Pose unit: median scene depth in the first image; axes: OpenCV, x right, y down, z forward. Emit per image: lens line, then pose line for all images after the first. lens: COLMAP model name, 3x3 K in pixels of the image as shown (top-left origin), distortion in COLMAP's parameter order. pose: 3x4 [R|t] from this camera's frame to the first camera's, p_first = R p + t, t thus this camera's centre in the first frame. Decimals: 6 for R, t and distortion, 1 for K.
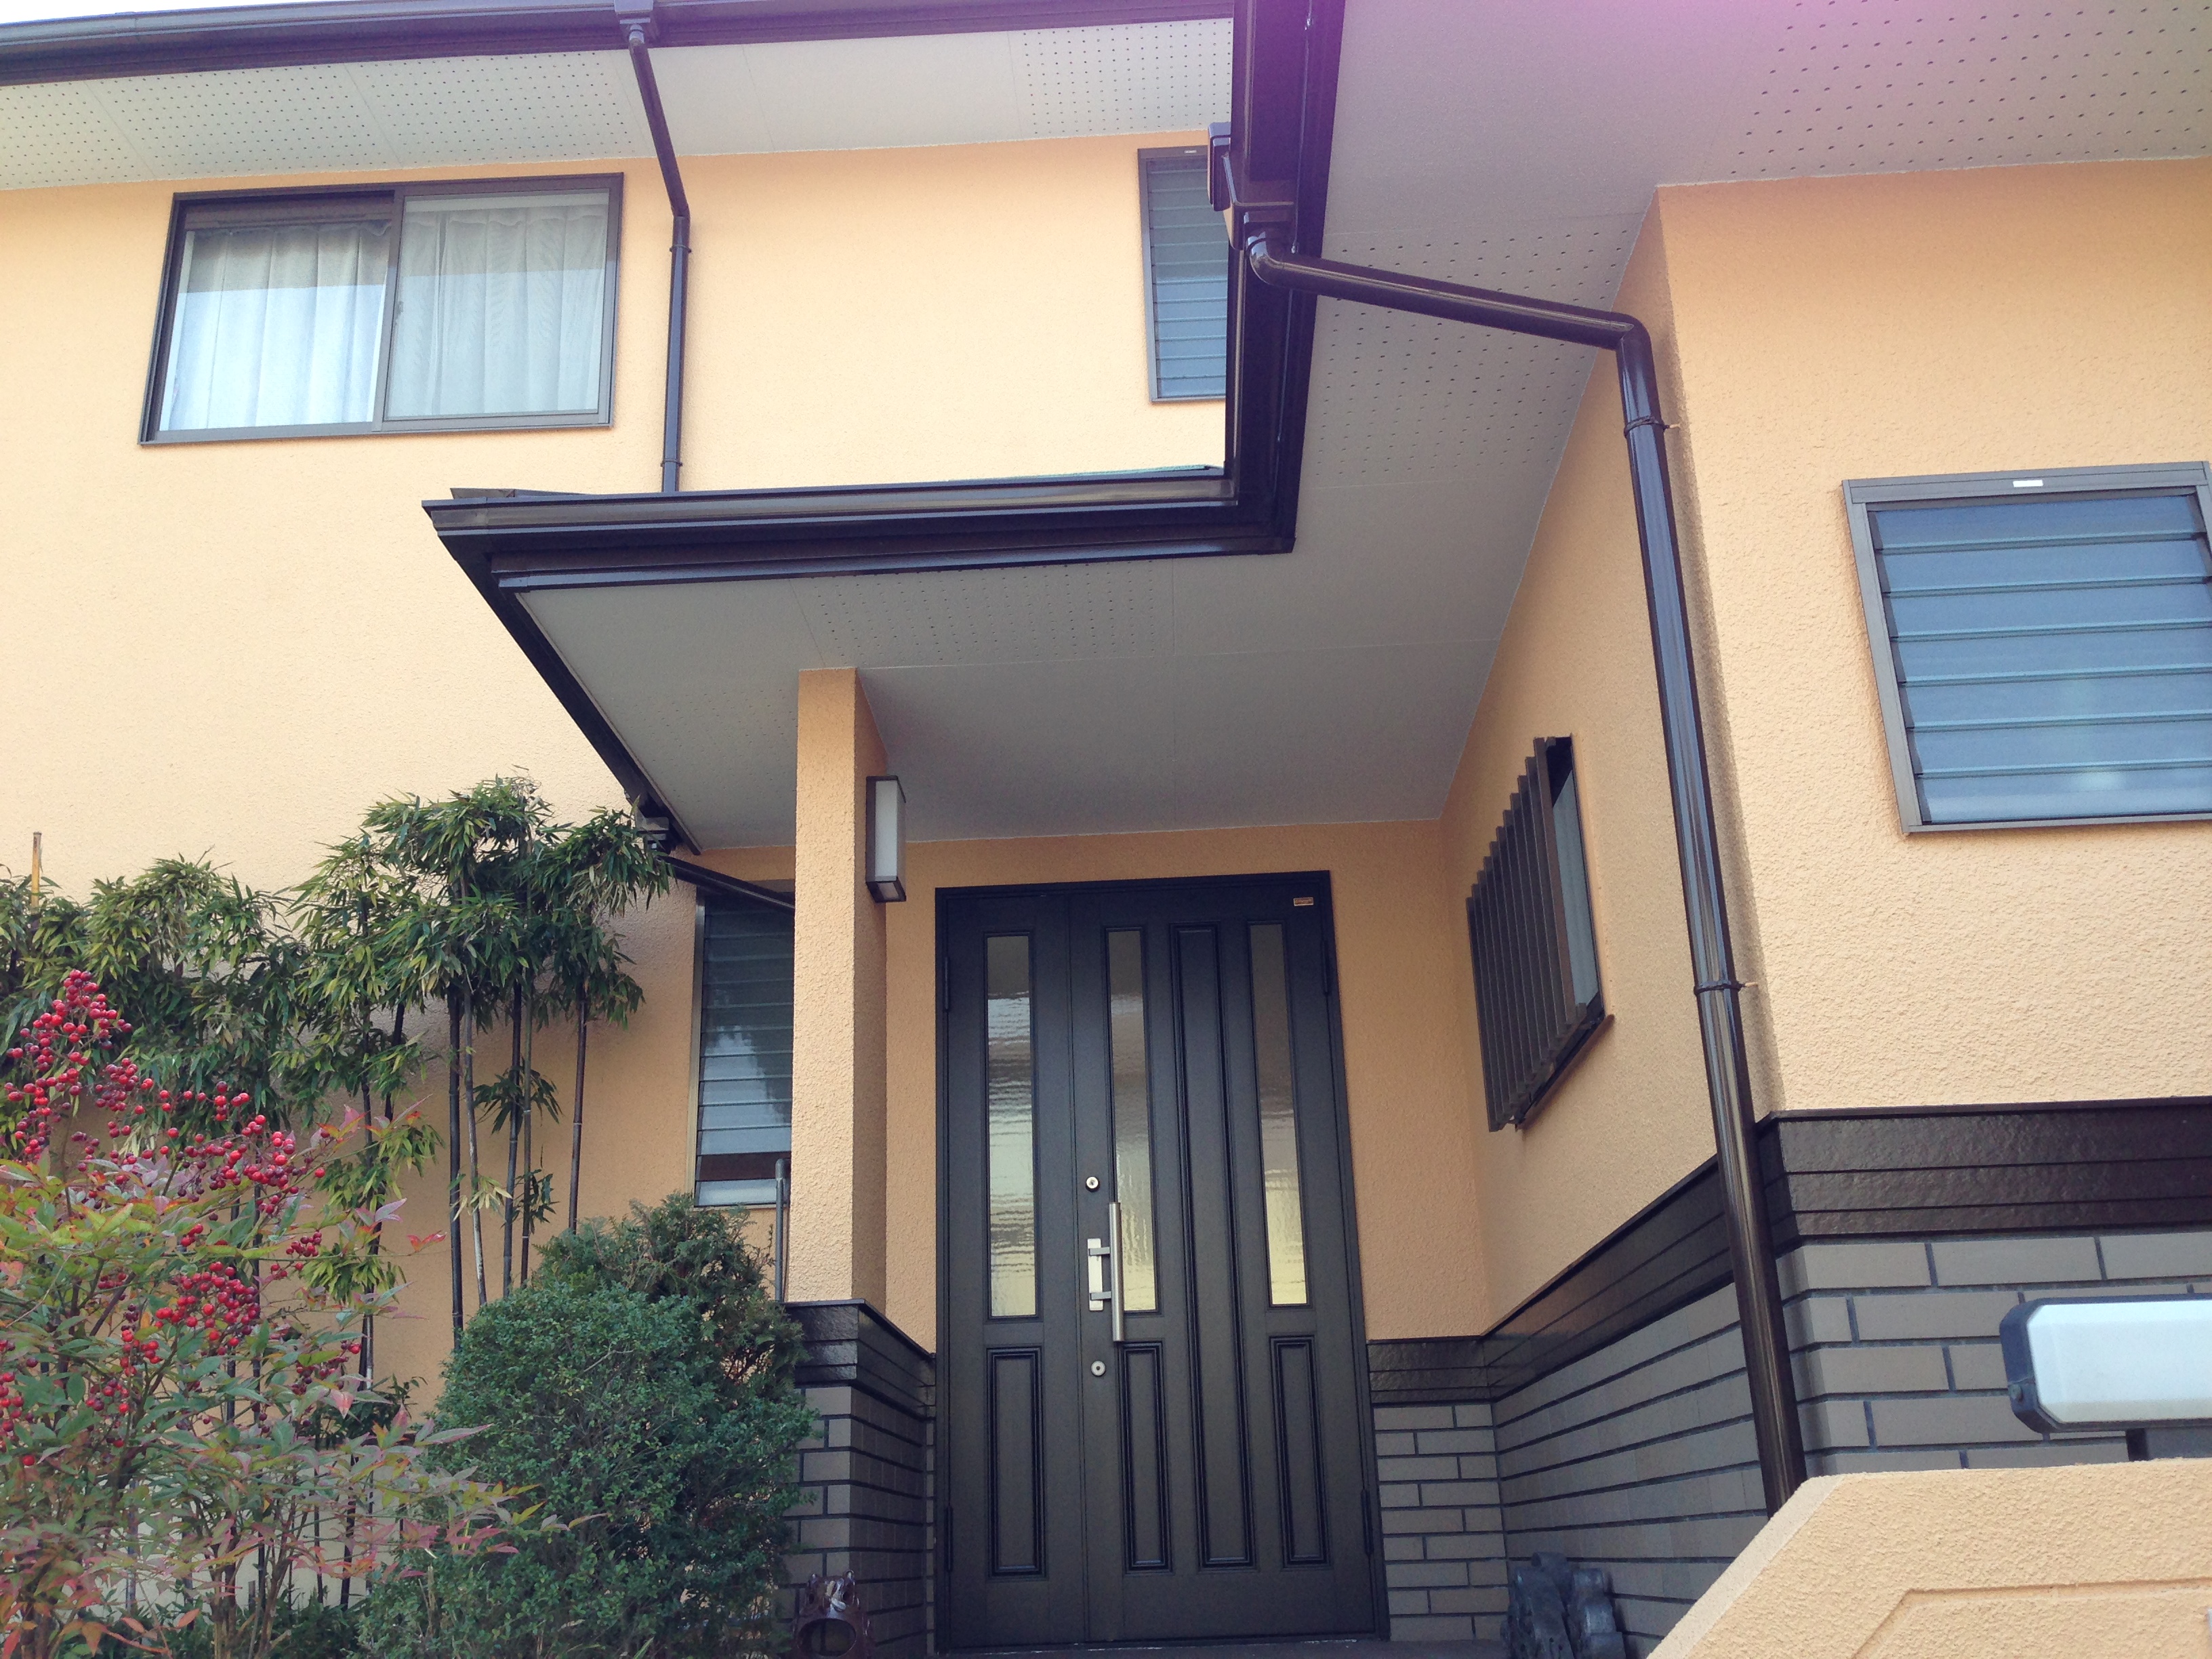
lens RADIAL K [[2116.0, 0, 1105.2], [0, 2116.0, 797.6], [0, 0, 1]] dist [0.057959, -0.025603]
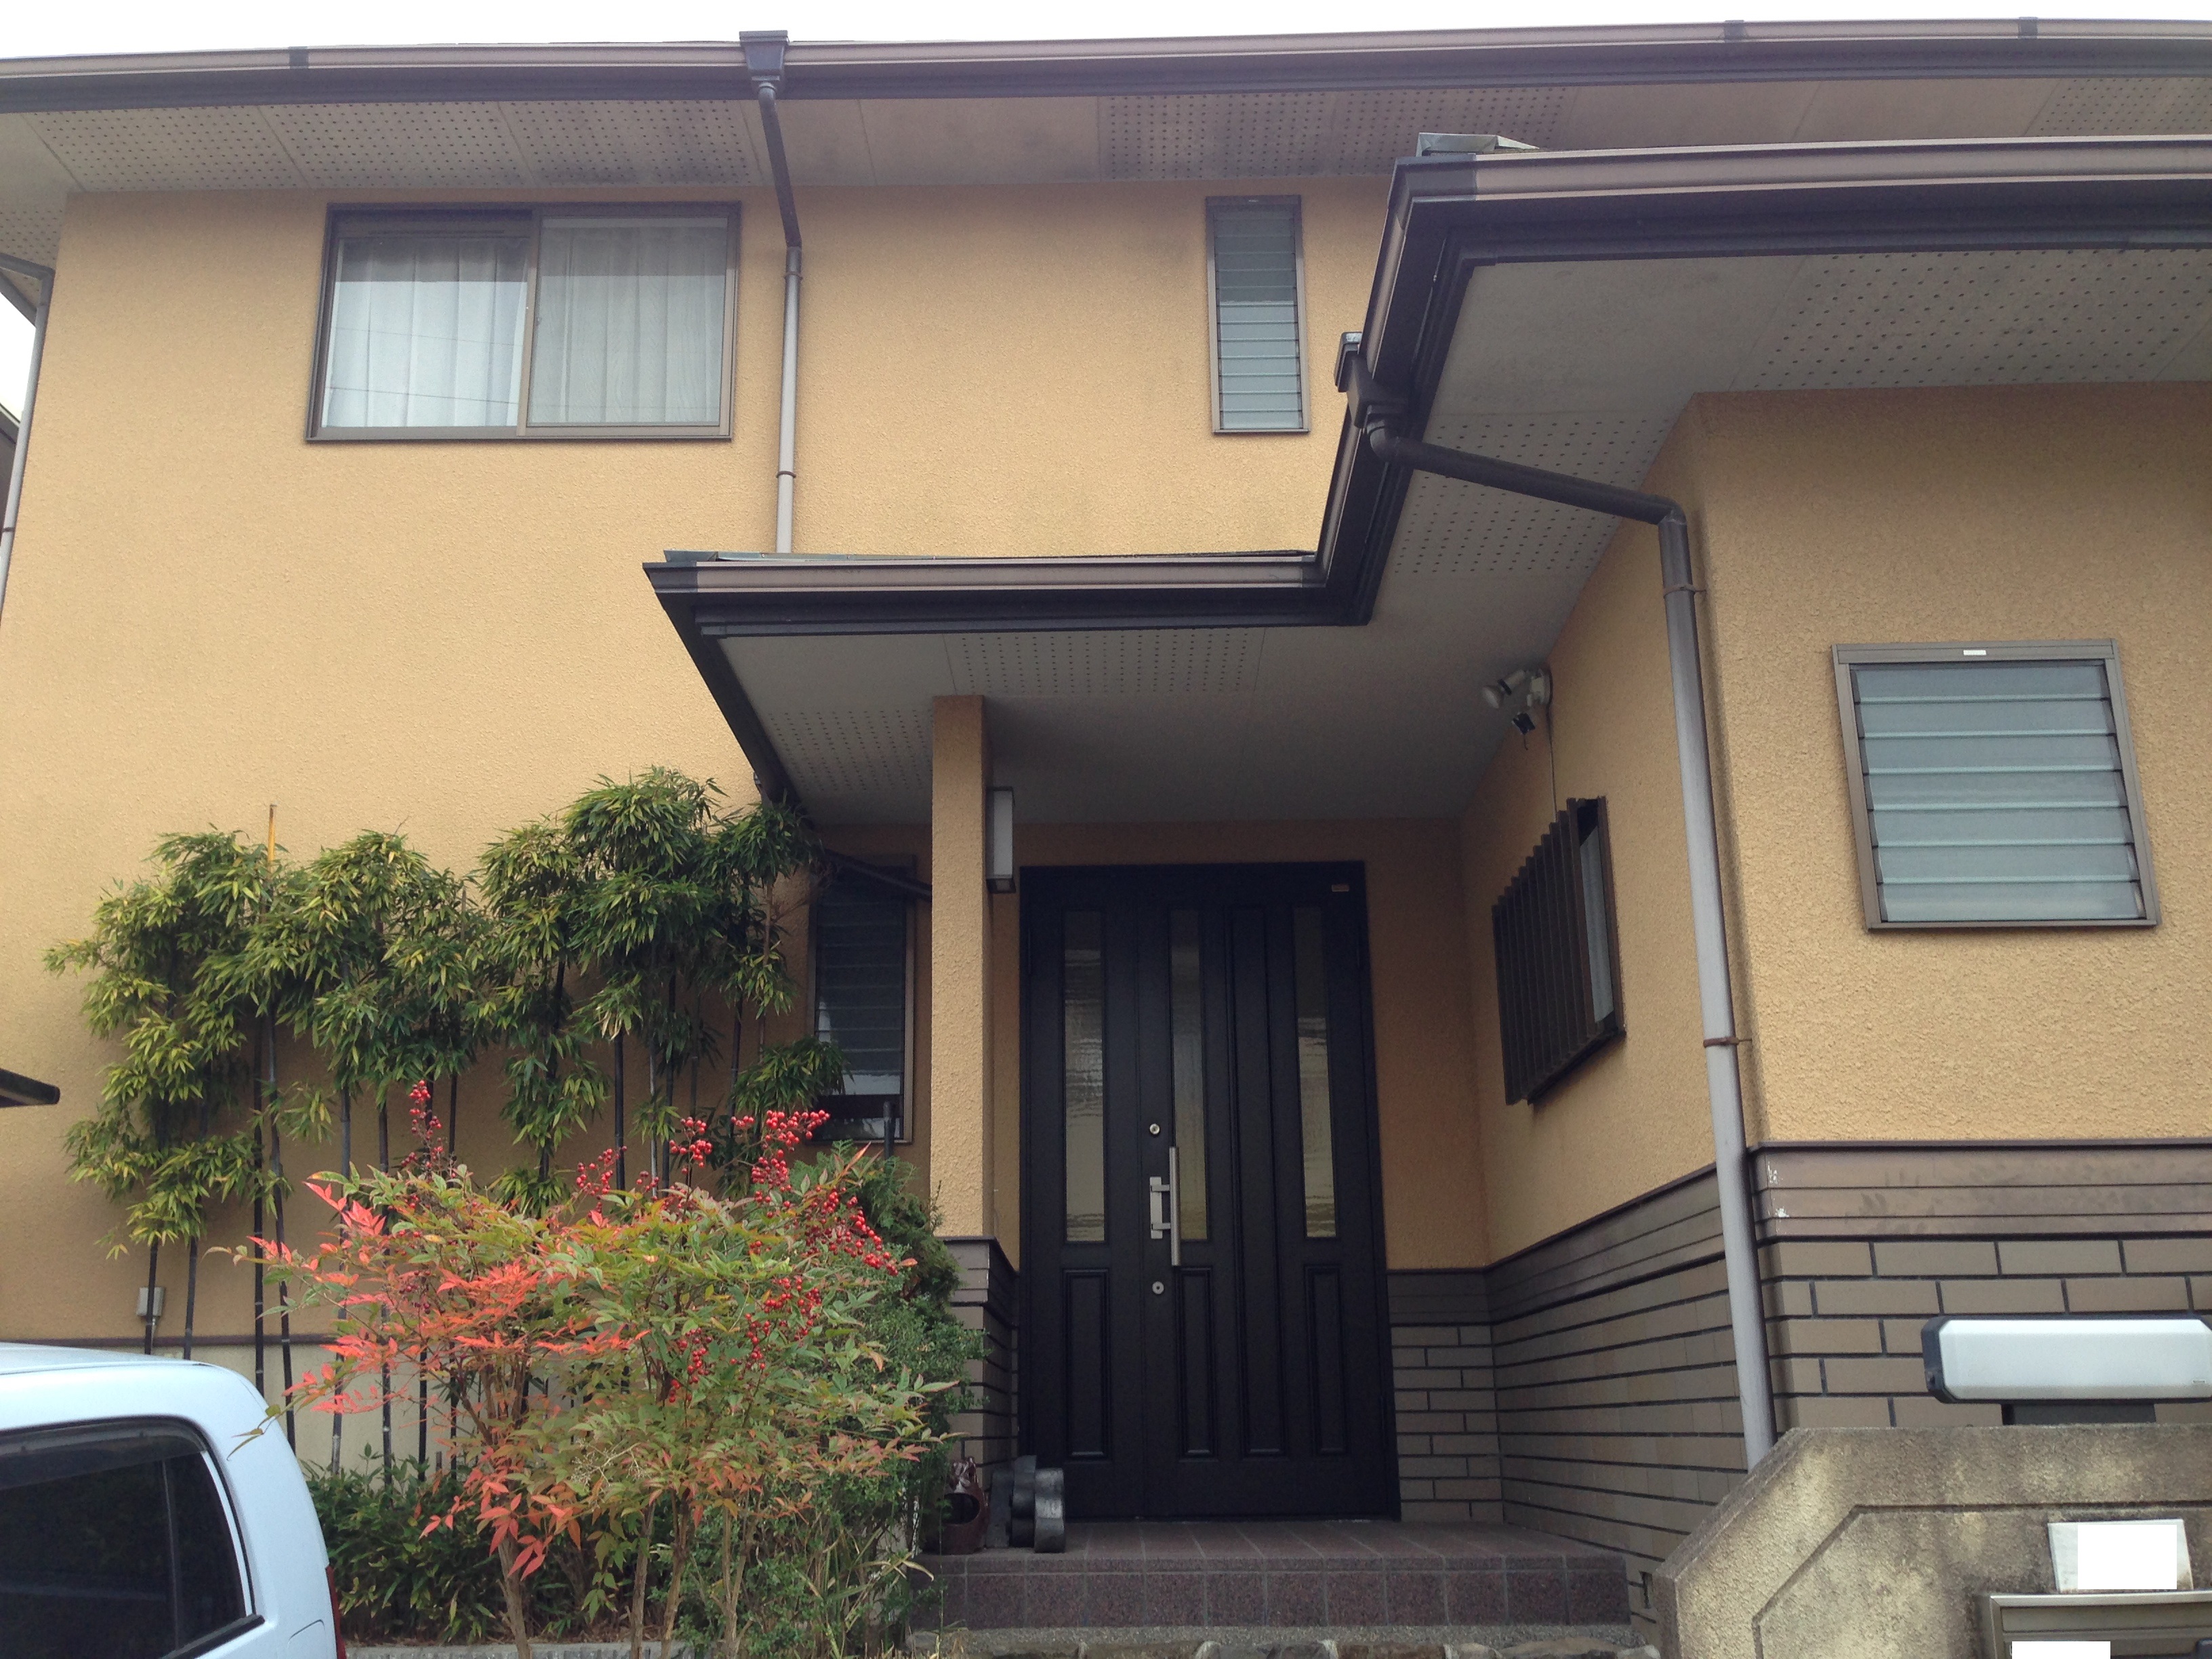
lens RADIAL K [[2129.2, 0, 1107.8], [0, 2129.2, 783.8], [0, 0, 1]] dist [0.008733, 0.168251]
pose [[0.999254, 0.030515, 0.023659, -0.076346], [-0.031611, 0.998374, 0.047438, -0.072423], [-0.022173, -0.048150, 0.998594, -0.180827]]
